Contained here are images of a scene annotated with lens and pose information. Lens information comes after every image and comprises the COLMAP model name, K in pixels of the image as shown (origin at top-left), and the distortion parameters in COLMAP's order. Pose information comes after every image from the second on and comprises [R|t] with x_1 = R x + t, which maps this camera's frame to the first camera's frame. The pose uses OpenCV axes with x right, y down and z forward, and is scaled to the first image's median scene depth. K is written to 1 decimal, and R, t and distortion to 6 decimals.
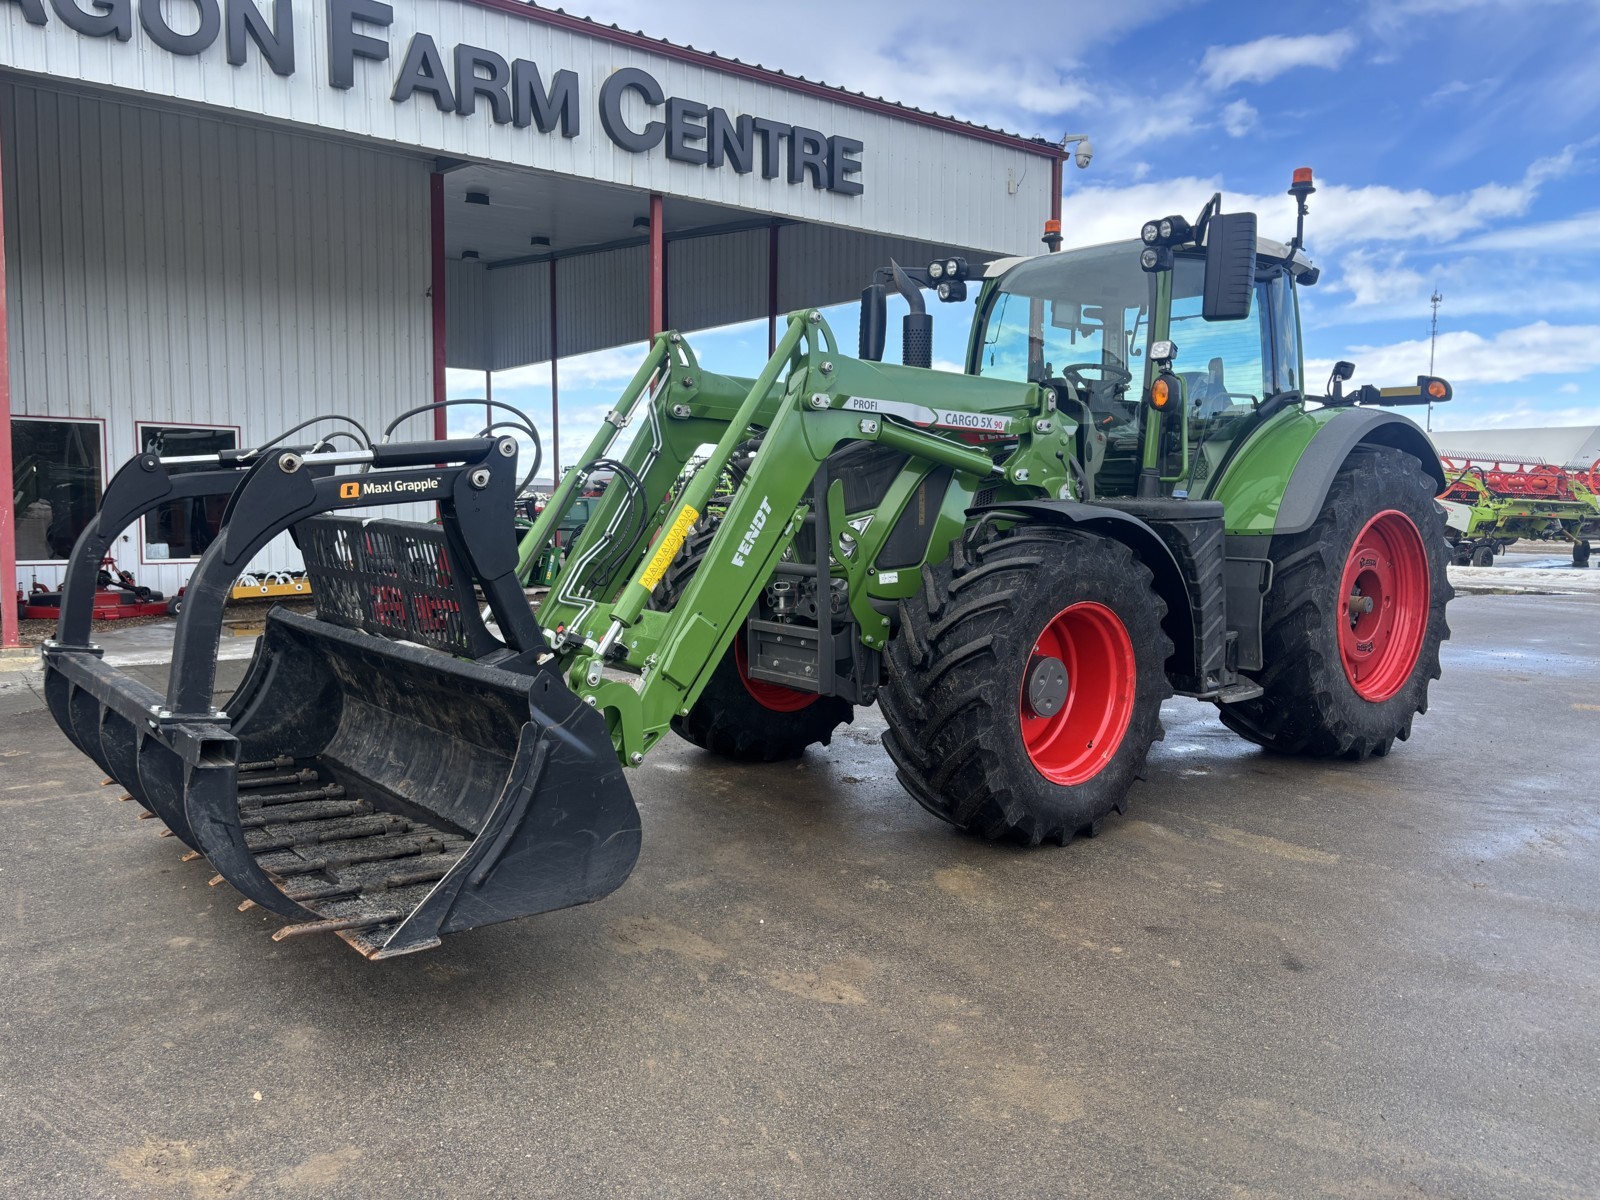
lens RADIAL K [[1225.9, 0, 800.0], [0, 1225.9, 600.0], [0, 0, 1]] dist [0.038894, -0.041577]
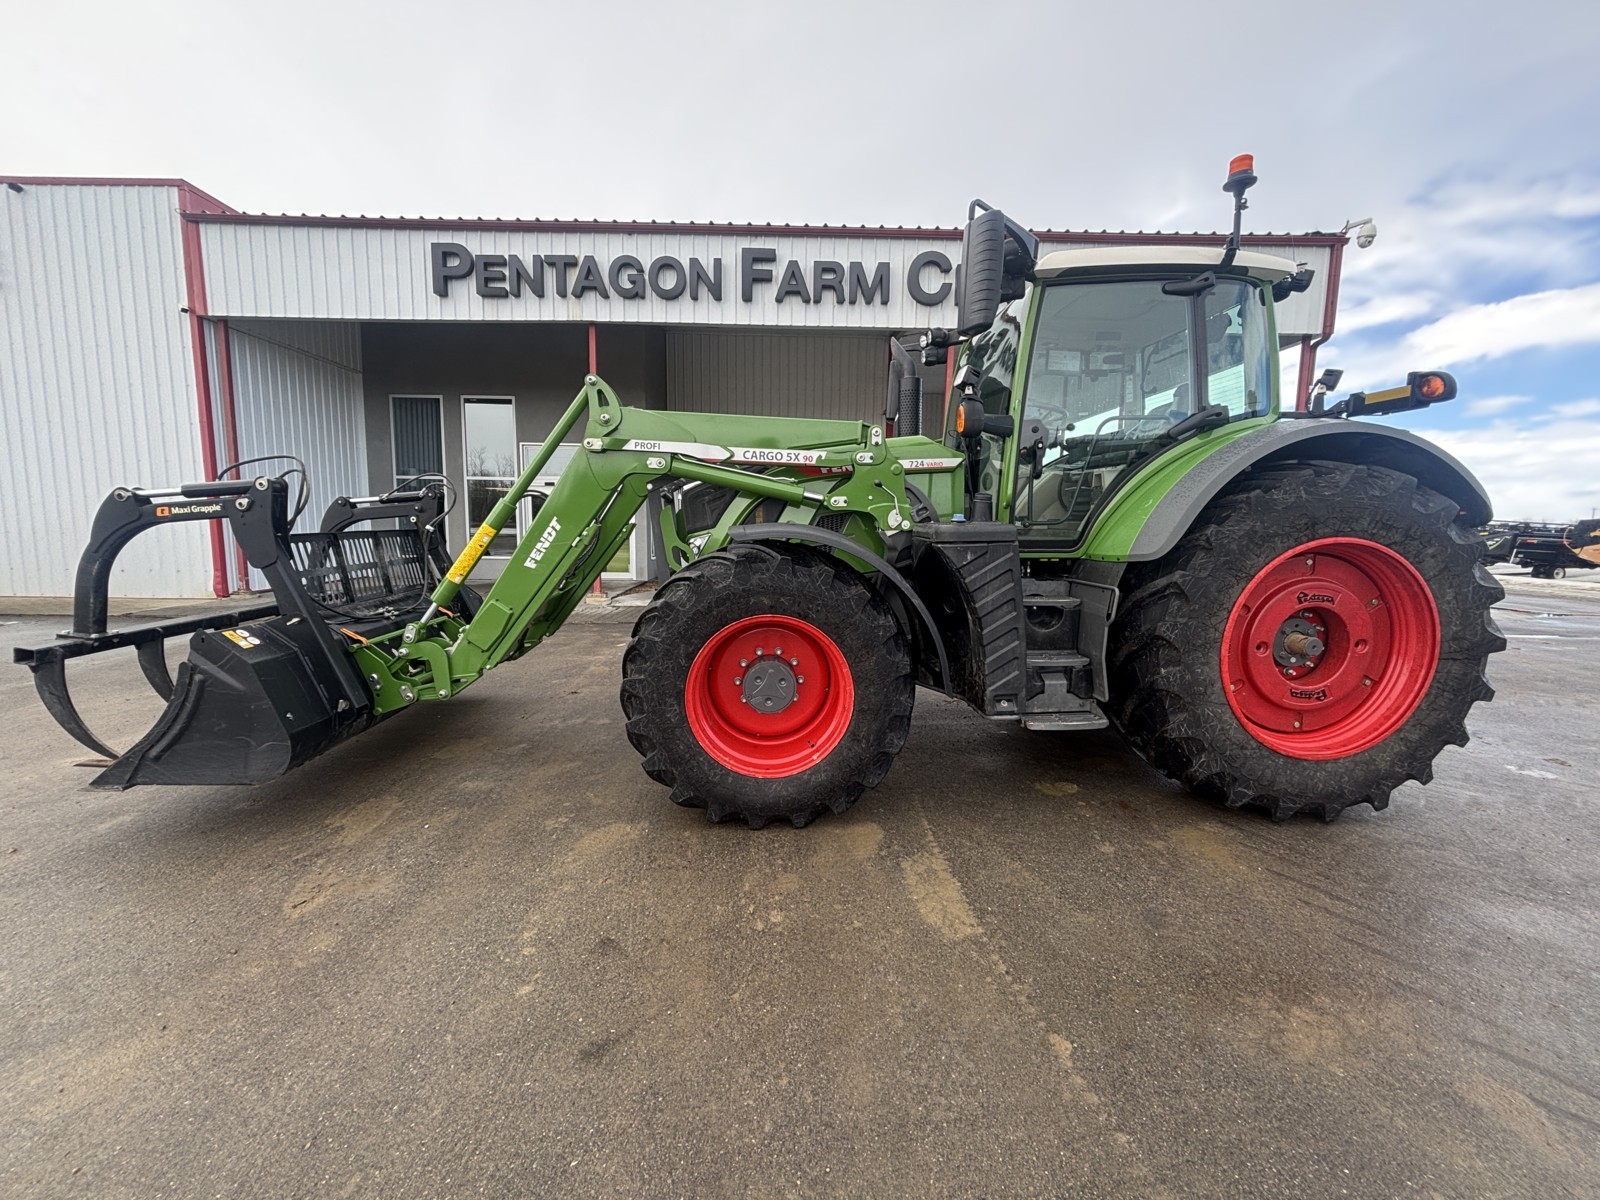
lens RADIAL K [[648.1, 0, 791.9], [0, 648.1, 592.3], [0, 0, 1]] dist [0.000379, -0.000301]
pose [[0.794672, 0.066748, -0.603358, 0.518899], [-0.056683, 0.997753, 0.035723, -0.035263], [0.604387, 0.005813, 0.796670, 0.486379]]
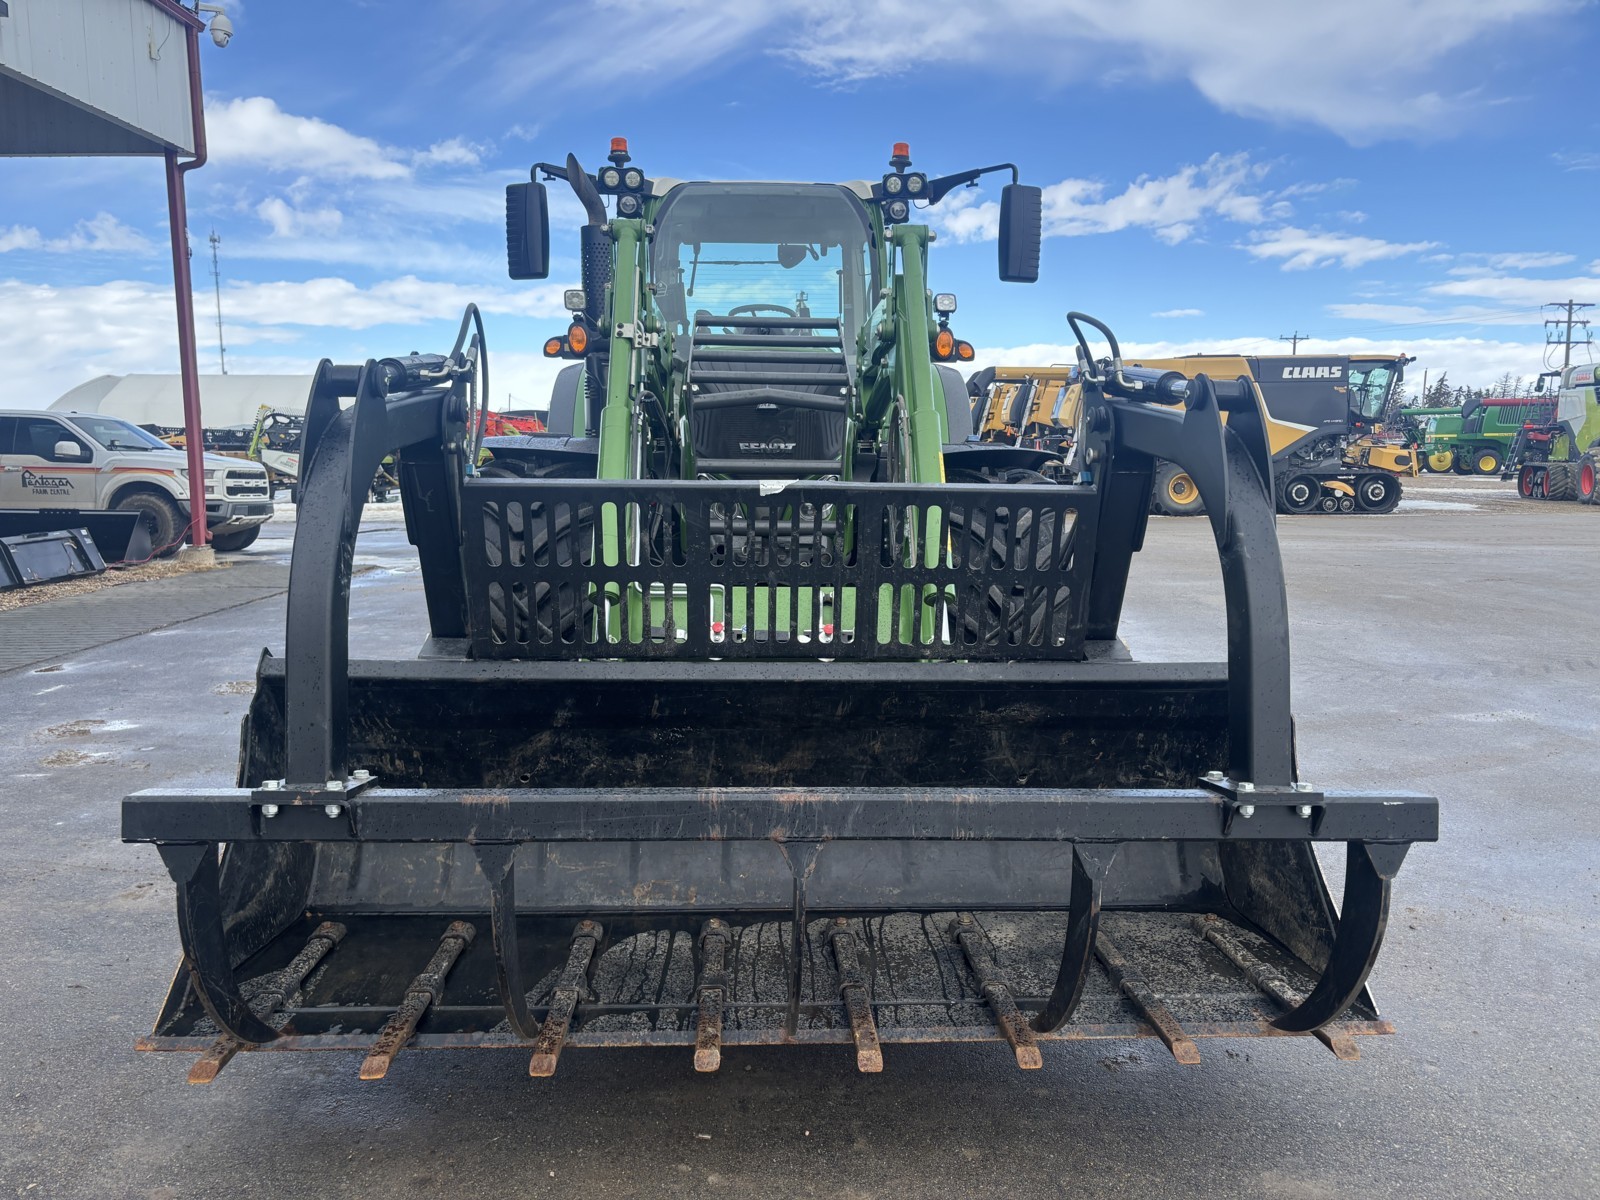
lens RADIAL K [[1226.1, 0, 828.0], [0, 1226.1, 589.1], [0, 0, 1]] dist [0.015134, 0.001525]
pose [[0.594893, -0.102434, 0.797251, -0.645313], [0.070281, 0.994677, 0.075358, -0.042850], [-0.800726, 0.011201, 0.598926, 0.447585]]
